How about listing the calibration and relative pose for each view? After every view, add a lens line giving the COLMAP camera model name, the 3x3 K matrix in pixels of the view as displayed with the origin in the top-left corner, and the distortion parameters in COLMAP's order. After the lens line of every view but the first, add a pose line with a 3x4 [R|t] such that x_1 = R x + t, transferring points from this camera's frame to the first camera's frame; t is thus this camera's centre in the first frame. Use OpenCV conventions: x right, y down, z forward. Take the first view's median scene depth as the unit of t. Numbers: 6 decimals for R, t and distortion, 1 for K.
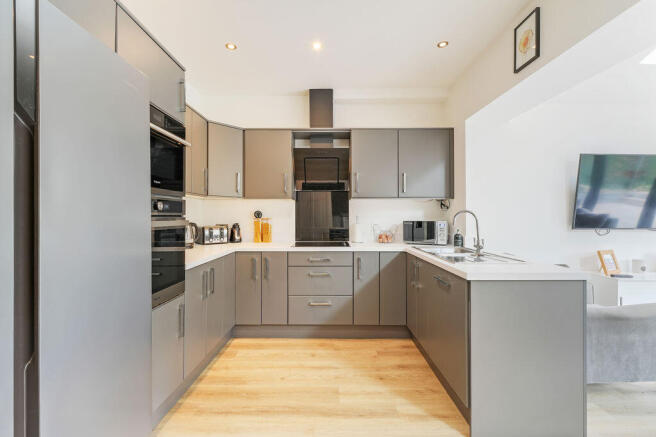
lens RADIAL K [[318.6, 0, 328.0], [0, 318.6, 218.5], [0, 0, 1]] dist [-0.001896, -0.000537]
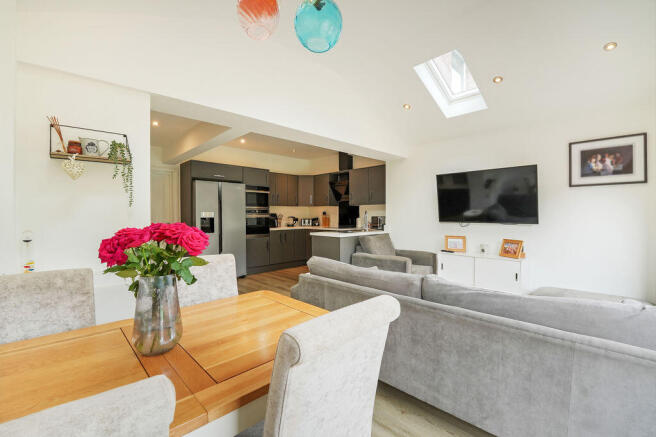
lens RADIAL K [[283.1, 0, 328.0], [0, 283.1, 218.5], [0, 0, 1]] dist [-0.001366, -0.000064]
pose [[0.702363, 0.012938, -0.711701, 1.348075], [-0.005651, 0.999905, 0.012600, -0.000300], [0.711796, -0.004828, 0.702369, -0.384269]]
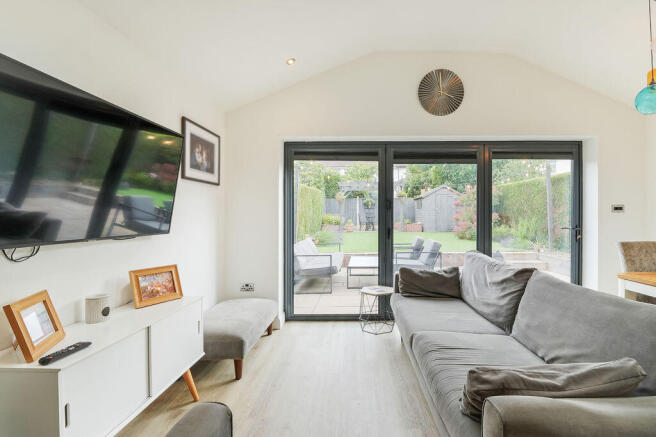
lens RADIAL K [[283.1, 0, 328.0], [0, 283.1, 218.5], [0, 0, 1]] dist [-0.001366, -0.000064]
pose [[0.072987, -0.005100, 0.997320, 0.512278], [0.000745, 0.999987, 0.005059, -0.005846], [-0.997333, 0.000374, 0.072989, 0.558288]]
